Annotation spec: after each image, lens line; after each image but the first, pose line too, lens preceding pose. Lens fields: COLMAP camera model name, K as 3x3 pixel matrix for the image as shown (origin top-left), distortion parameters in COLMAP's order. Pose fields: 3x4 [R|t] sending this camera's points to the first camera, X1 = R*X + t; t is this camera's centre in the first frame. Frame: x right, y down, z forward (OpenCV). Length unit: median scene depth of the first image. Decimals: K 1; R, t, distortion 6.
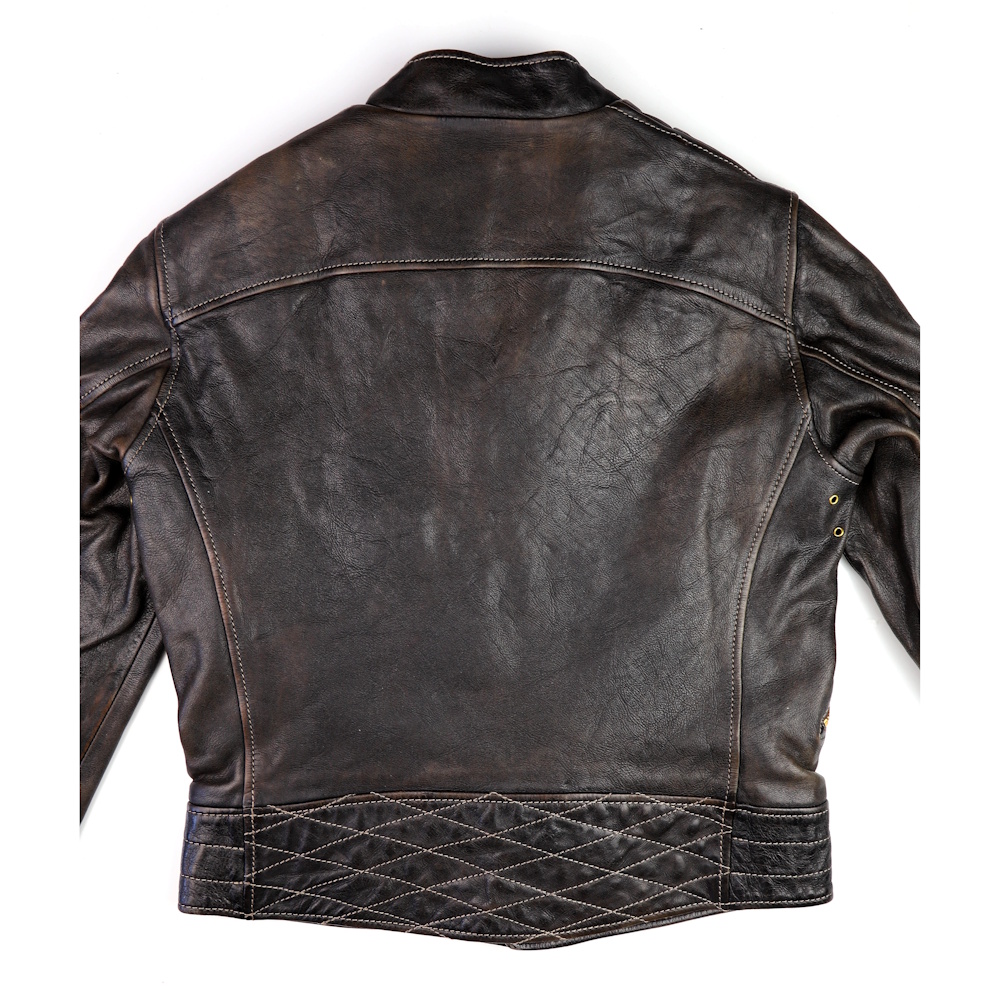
lens RADIAL K [[883.8, 0, 431.5], [0, 883.8, 436.4], [0, 0, 1]] dist [-0.078481, 0.015755]
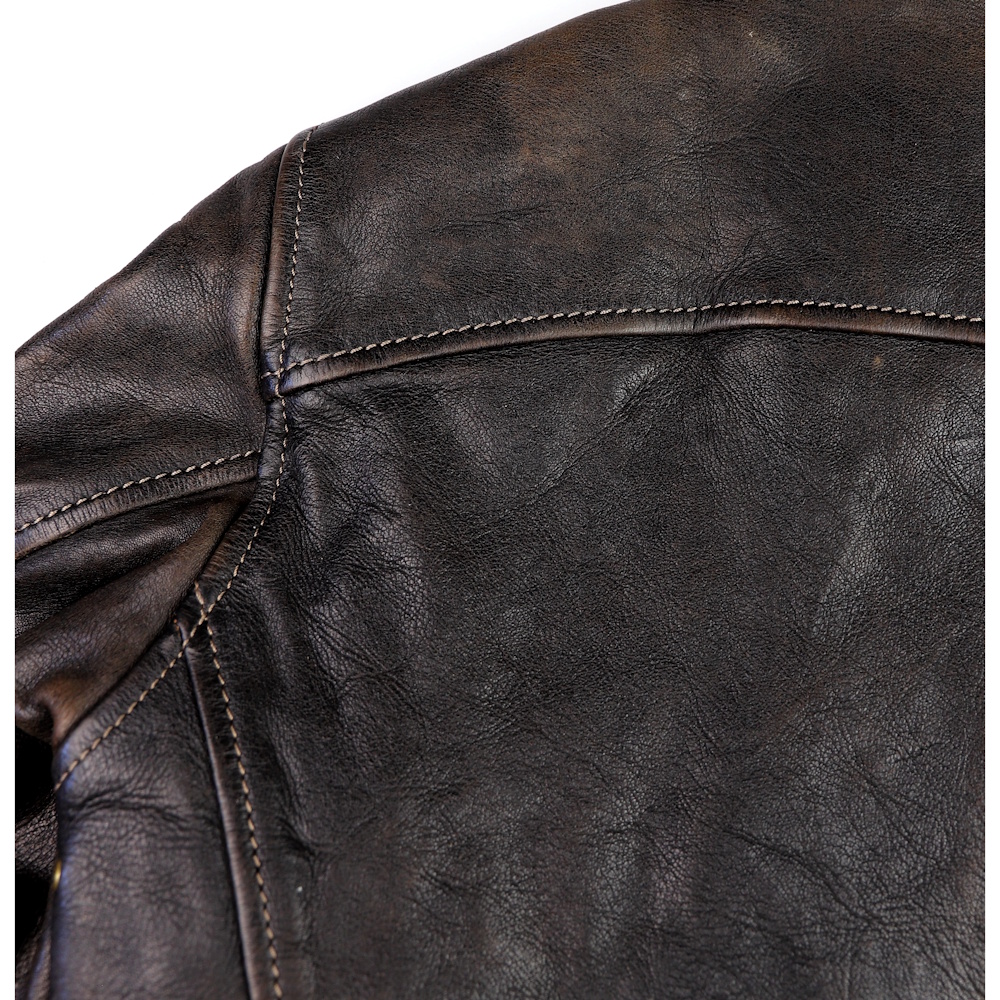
lens RADIAL K [[883.8, 0, 431.5], [0, 883.8, 436.4], [0, 0, 1]] dist [-0.078481, 0.015755]
pose [[0.988377, 0.150771, 0.019450, -0.237113], [-0.140655, 0.955508, -0.259269, -0.021737], [-0.057675, 0.253520, 0.965609, 0.644493]]
